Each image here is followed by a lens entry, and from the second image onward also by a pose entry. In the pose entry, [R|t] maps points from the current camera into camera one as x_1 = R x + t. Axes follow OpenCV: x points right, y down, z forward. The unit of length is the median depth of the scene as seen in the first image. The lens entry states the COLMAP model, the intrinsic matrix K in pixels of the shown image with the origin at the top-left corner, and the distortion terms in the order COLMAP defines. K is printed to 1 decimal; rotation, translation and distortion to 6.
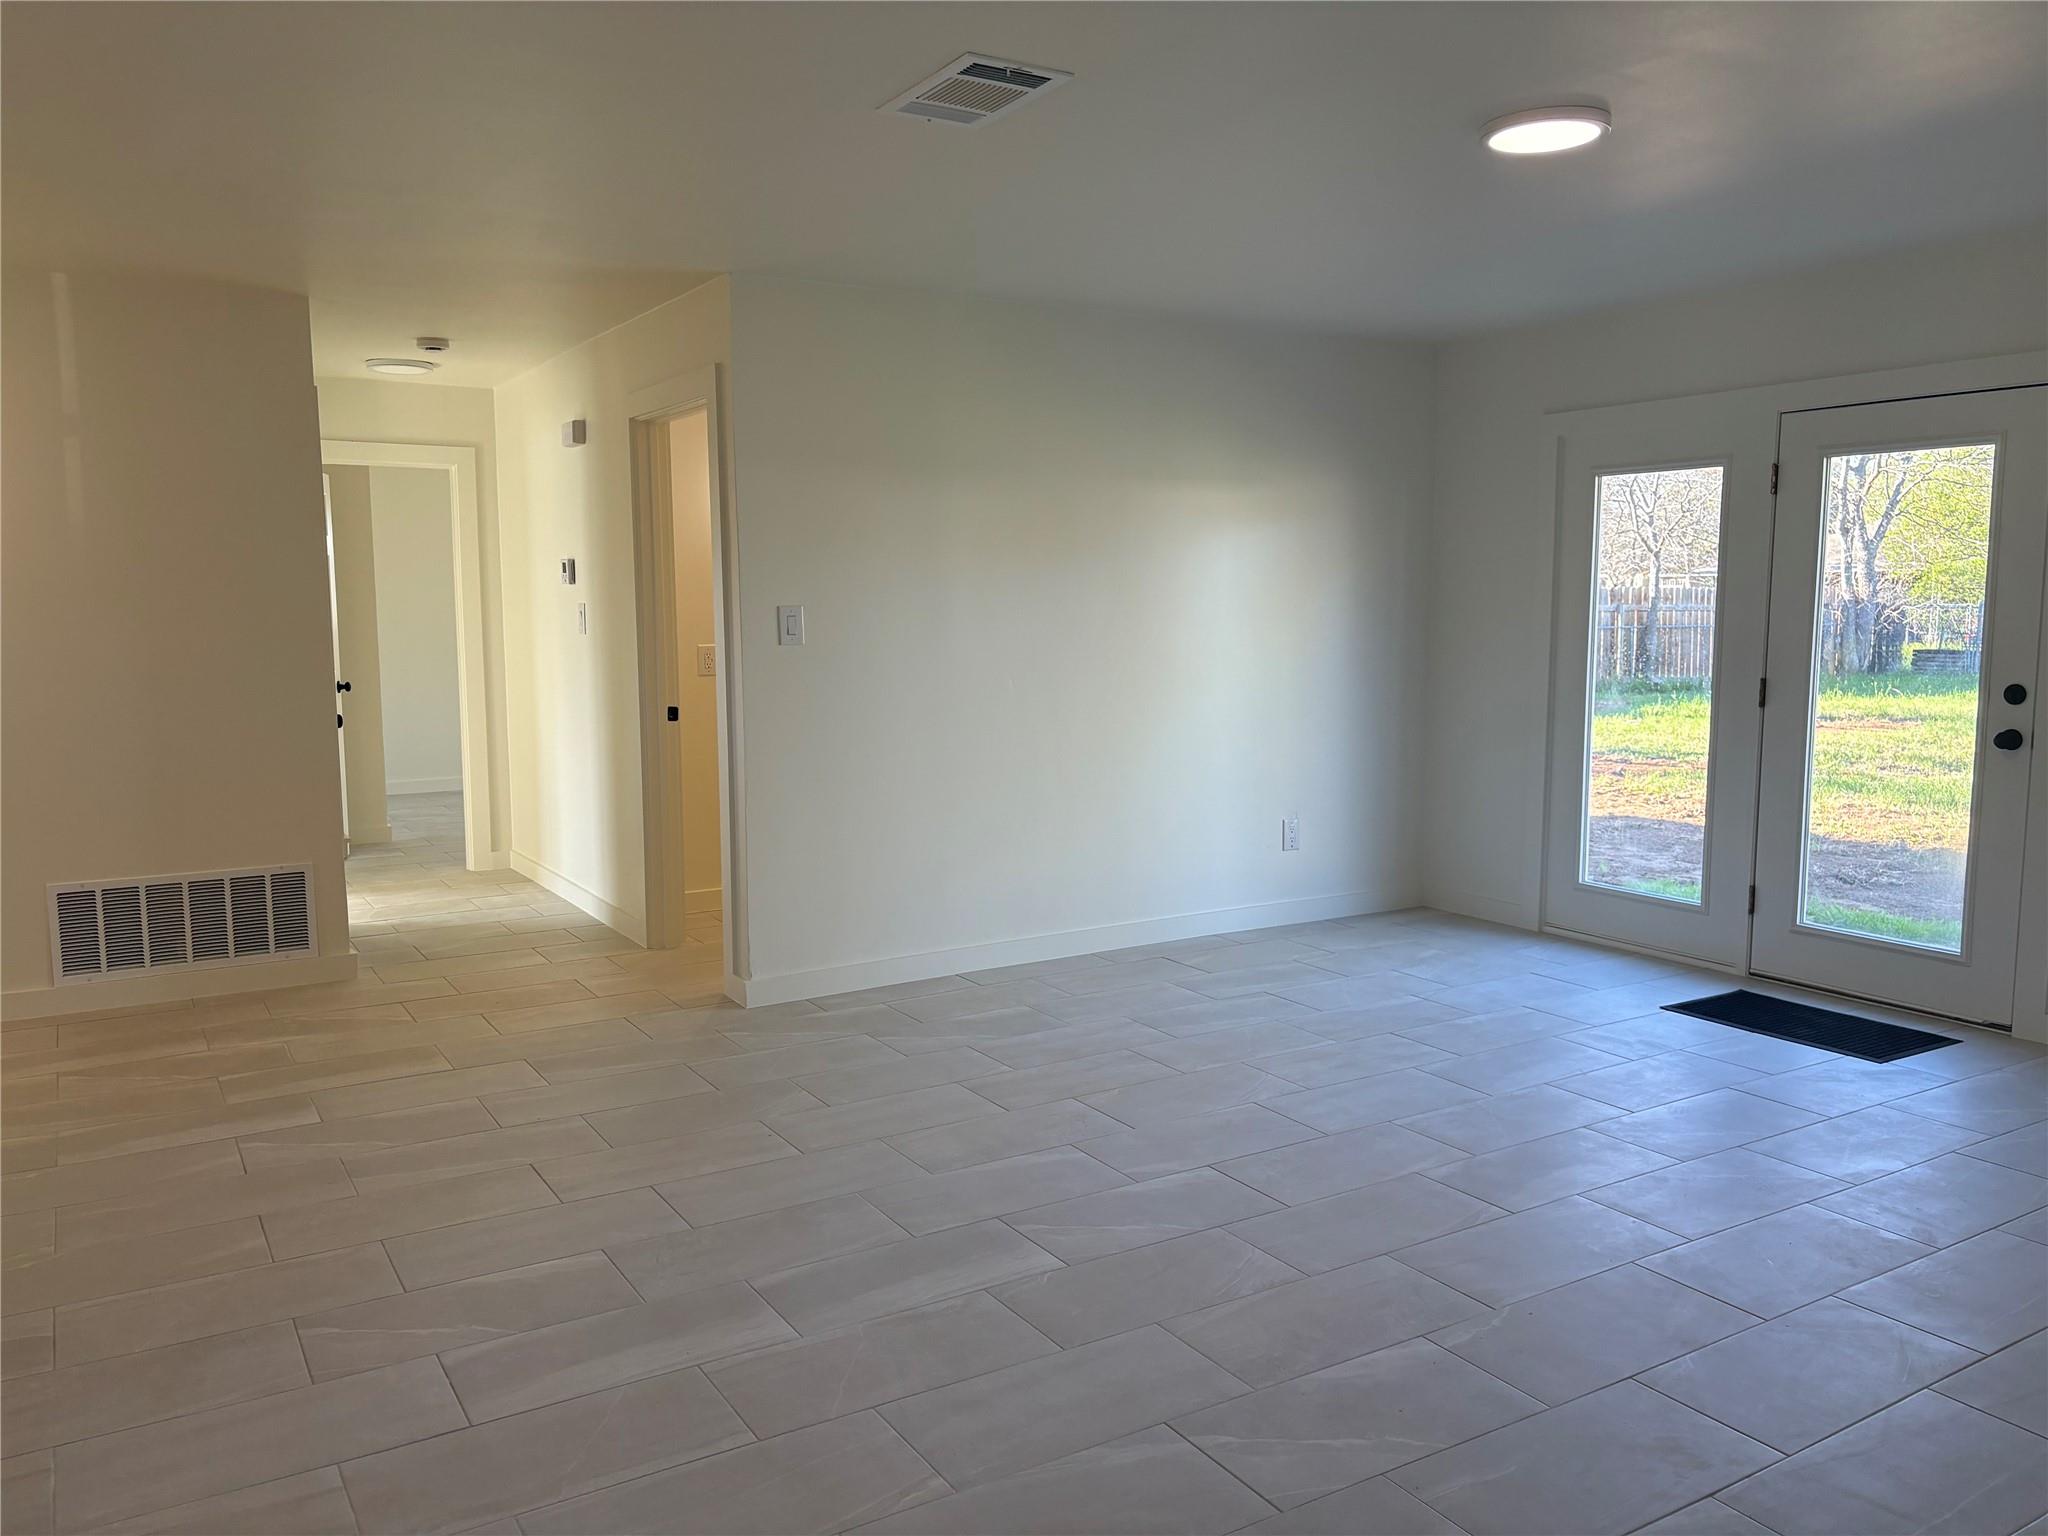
lens RADIAL K [[1553.1, 0, 1019.4], [0, 1553.1, 768.1], [0, 0, 1]] dist [0.052000, -0.053942]
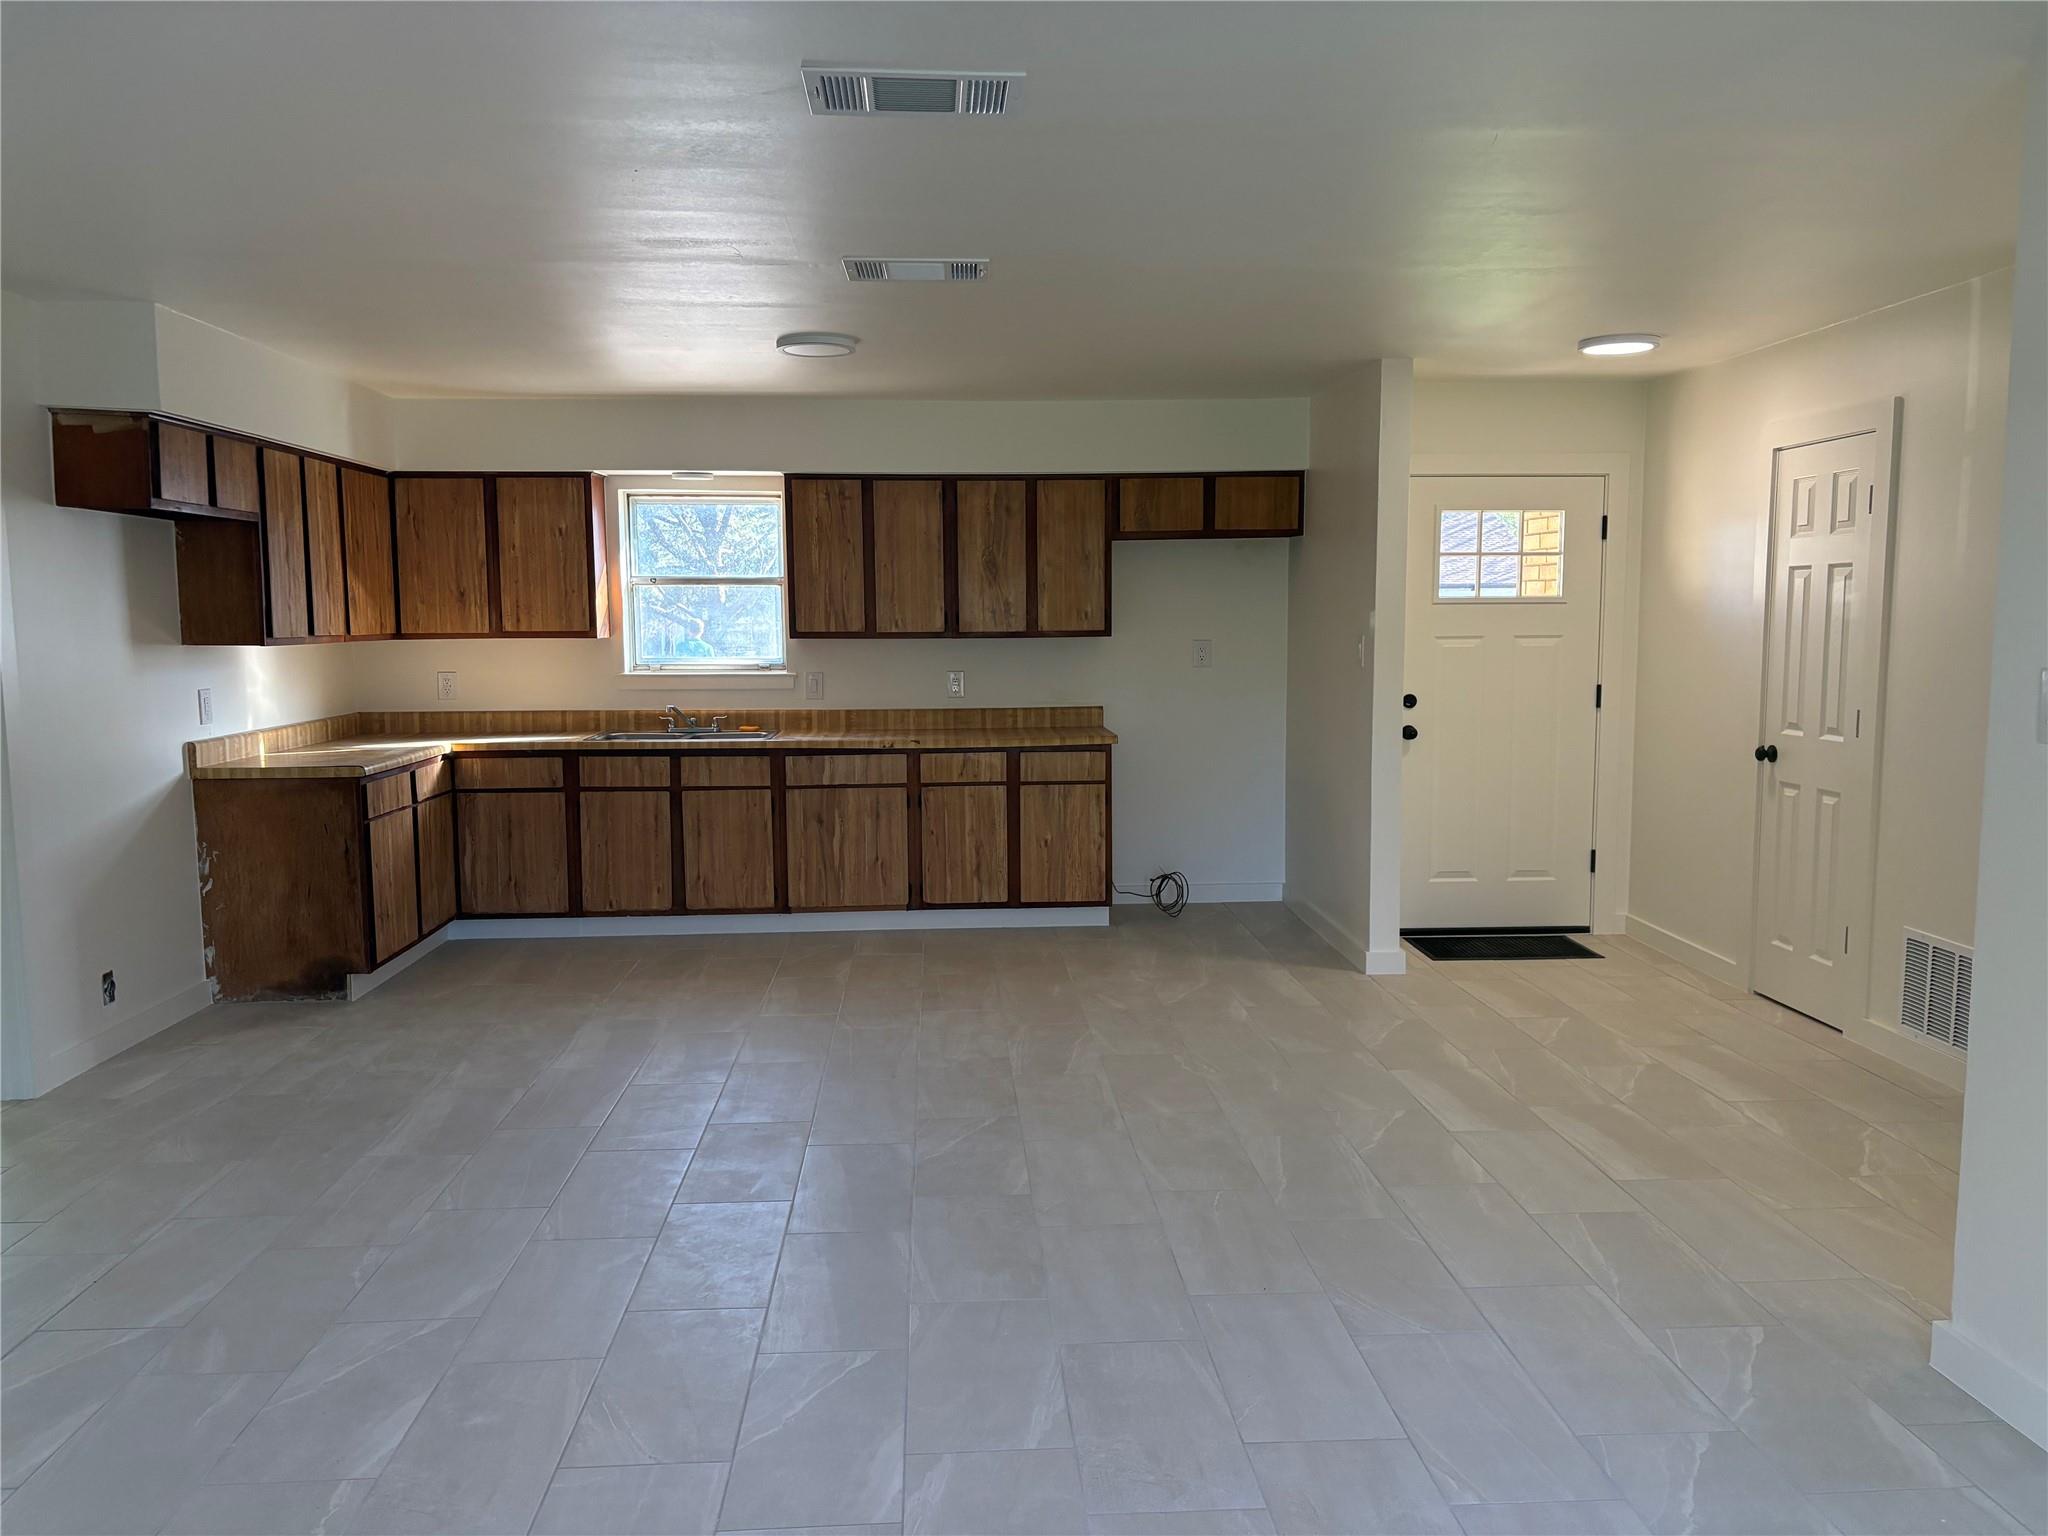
lens RADIAL K [[1553.1, 0, 1017.2], [0, 1553.1, 771.5], [0, 0, 1]] dist [0.052000, -0.053942]
pose [[-0.469605, 0.100265, -0.877165, 0.623028], [-0.089289, 0.983043, 0.160170, -0.164543], [0.878350, 0.153538, -0.452689, 1.236365]]
